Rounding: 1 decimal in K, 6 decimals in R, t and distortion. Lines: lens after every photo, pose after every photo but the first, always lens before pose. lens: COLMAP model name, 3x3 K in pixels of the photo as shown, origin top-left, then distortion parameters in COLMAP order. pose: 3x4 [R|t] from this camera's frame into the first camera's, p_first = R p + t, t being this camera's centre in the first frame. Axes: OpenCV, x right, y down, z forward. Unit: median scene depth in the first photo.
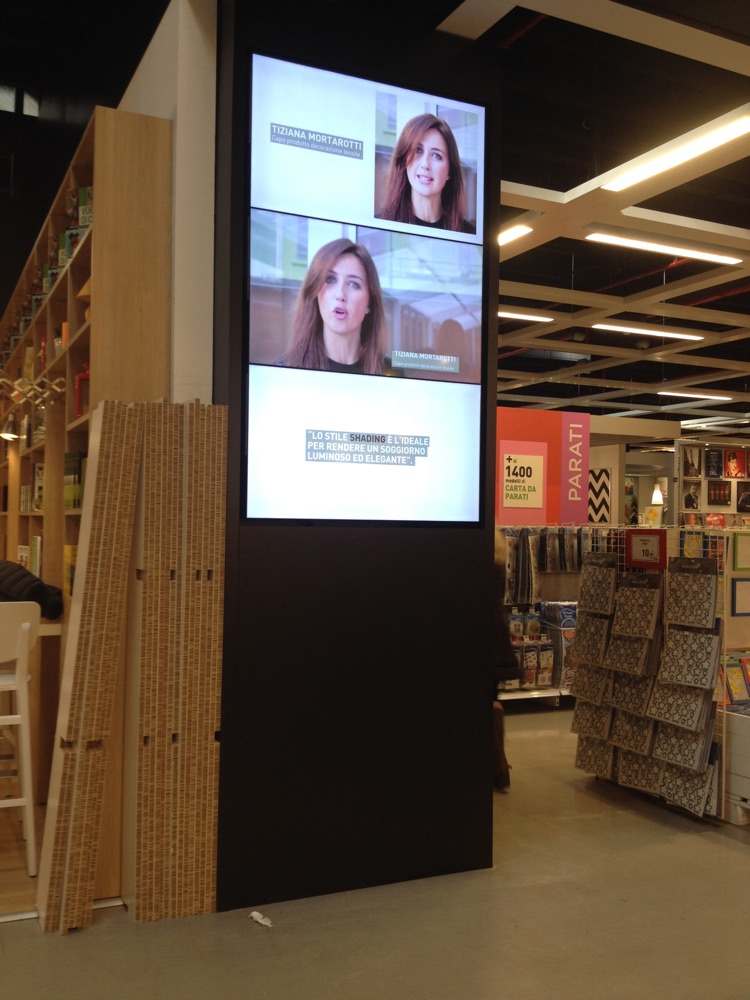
lens RADIAL K [[944.9, 0, 373.0], [0, 944.9, 503.1], [0, 0, 1]] dist [0.017923, 0.000000]
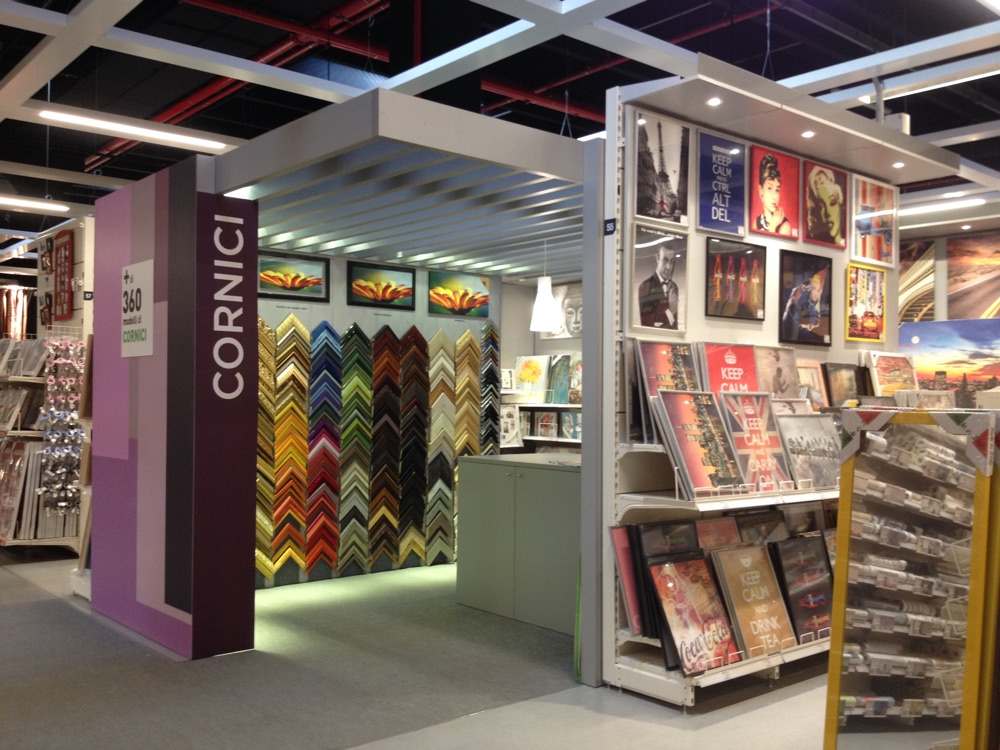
lens RADIAL K [[944.9, 0, 500.5], [0, 944.9, 377.5], [0, 0, 1]] dist [0.017923, 0.000000]
pose [[0.967070, -0.006165, 0.254435, 0.210071], [0.005697, 0.999980, 0.002577, 0.020252], [-0.254446, -0.001043, 0.967086, 0.717101]]
